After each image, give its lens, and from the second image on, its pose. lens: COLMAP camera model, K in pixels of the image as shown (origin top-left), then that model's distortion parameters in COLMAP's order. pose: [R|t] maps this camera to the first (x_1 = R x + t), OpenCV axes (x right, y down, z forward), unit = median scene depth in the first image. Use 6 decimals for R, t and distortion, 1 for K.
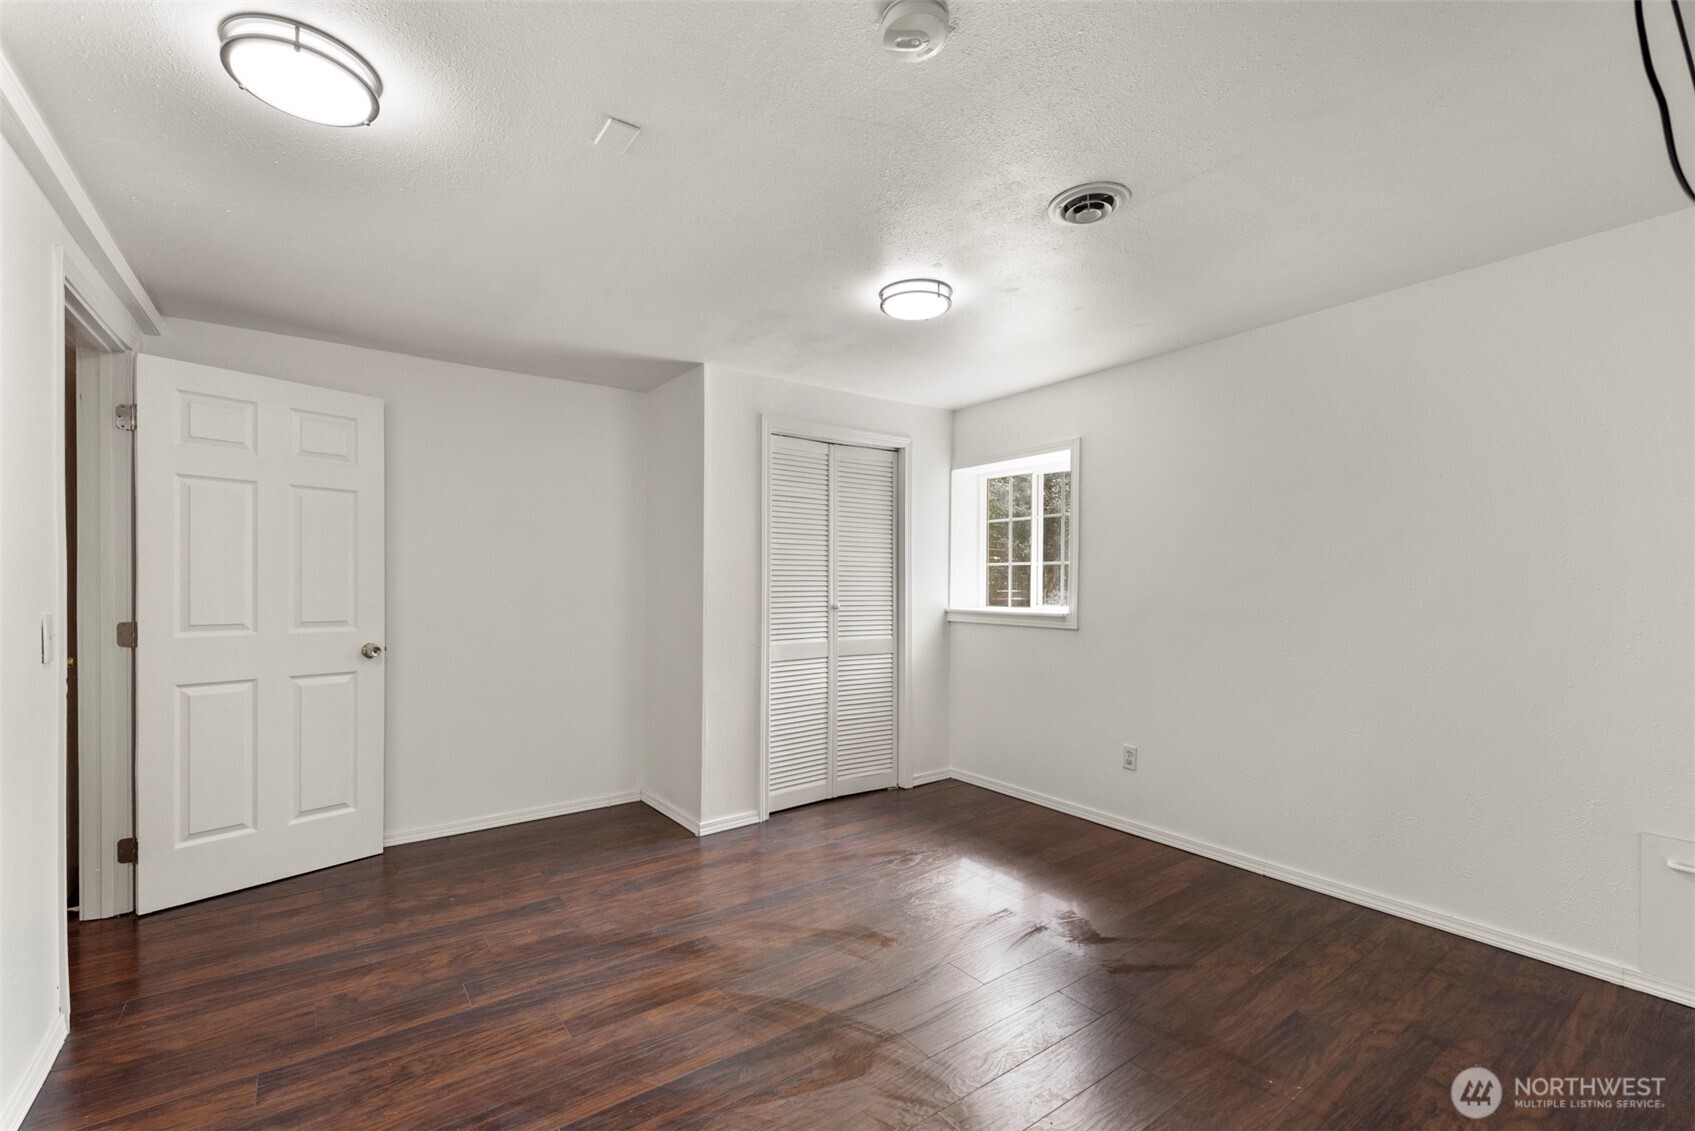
lens RADIAL K [[737.1, 0, 856.6], [0, 737.1, 594.1], [0, 0, 1]] dist [0.001345, 0.000135]
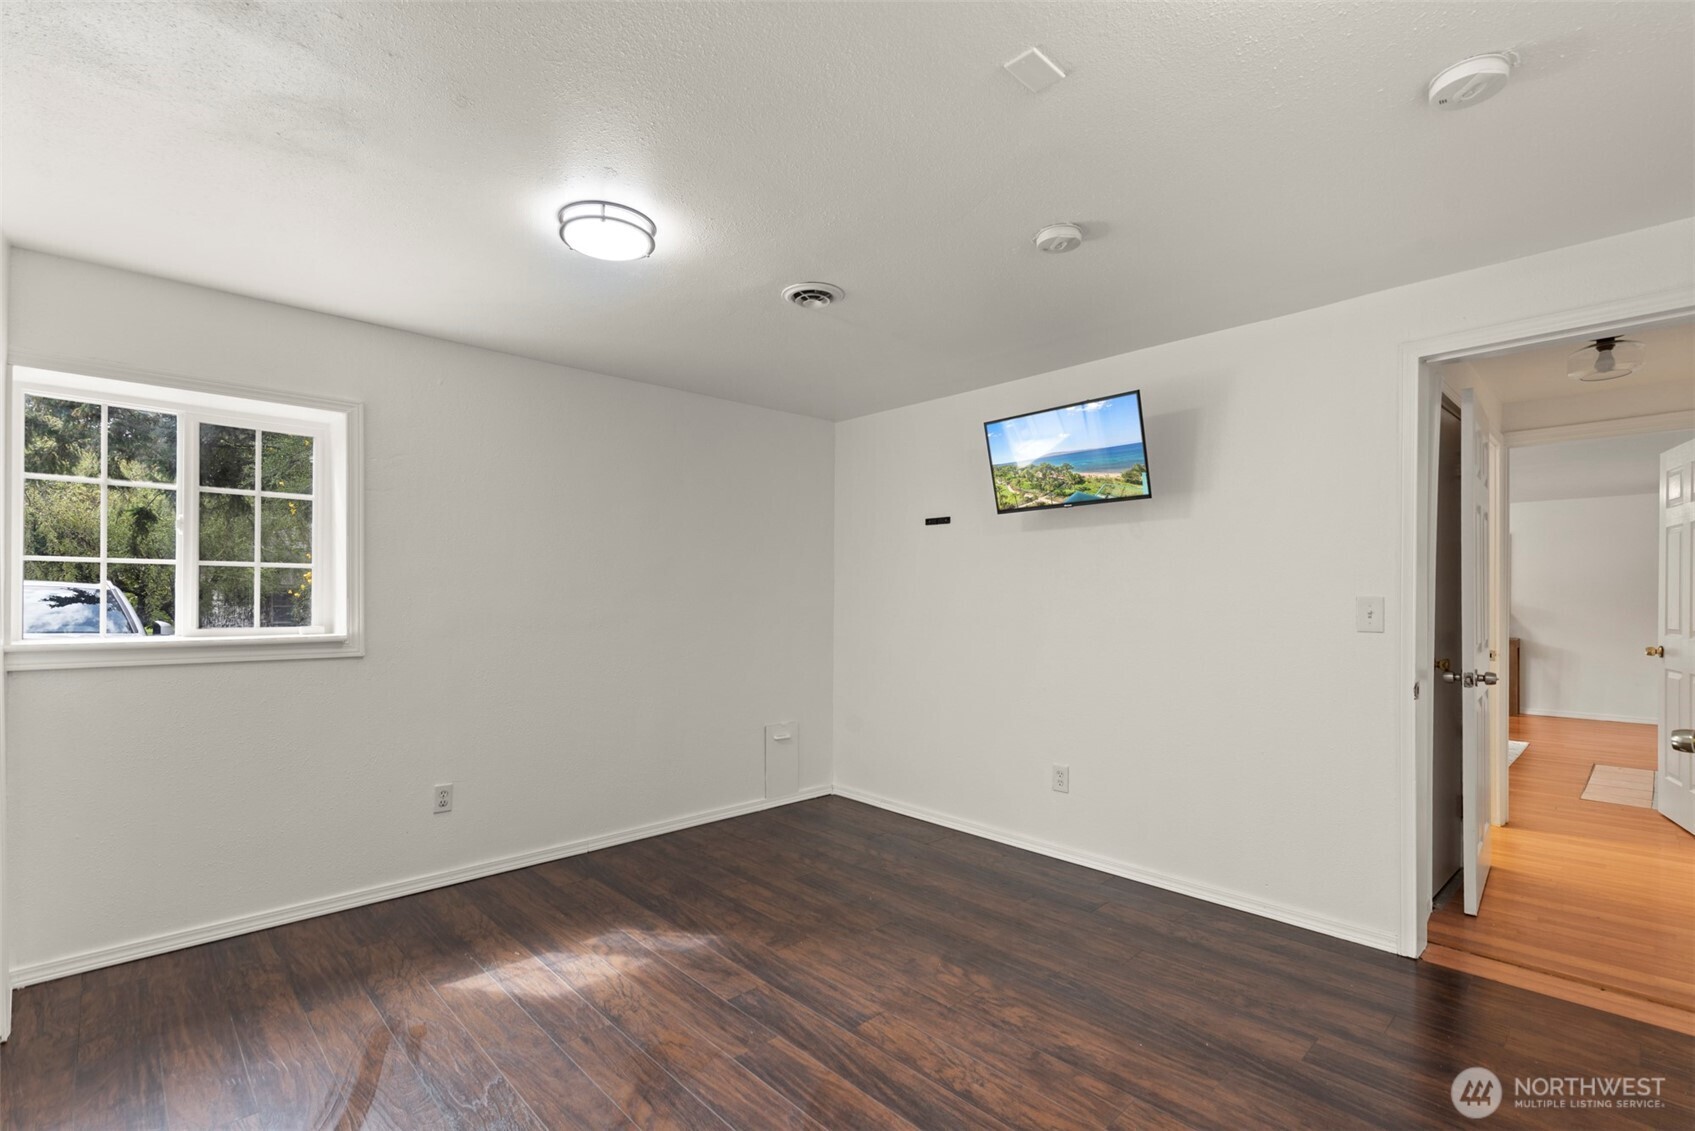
lens RADIAL K [[737.1, 0, 856.6], [0, 737.1, 594.1], [0, 0, 1]] dist [0.001345, 0.000135]
pose [[-0.137660, 0.004106, 0.990471, -0.566149], [0.009768, 0.999948, -0.002788, -0.009099], [-0.990431, 0.009291, -0.137693, 0.660888]]
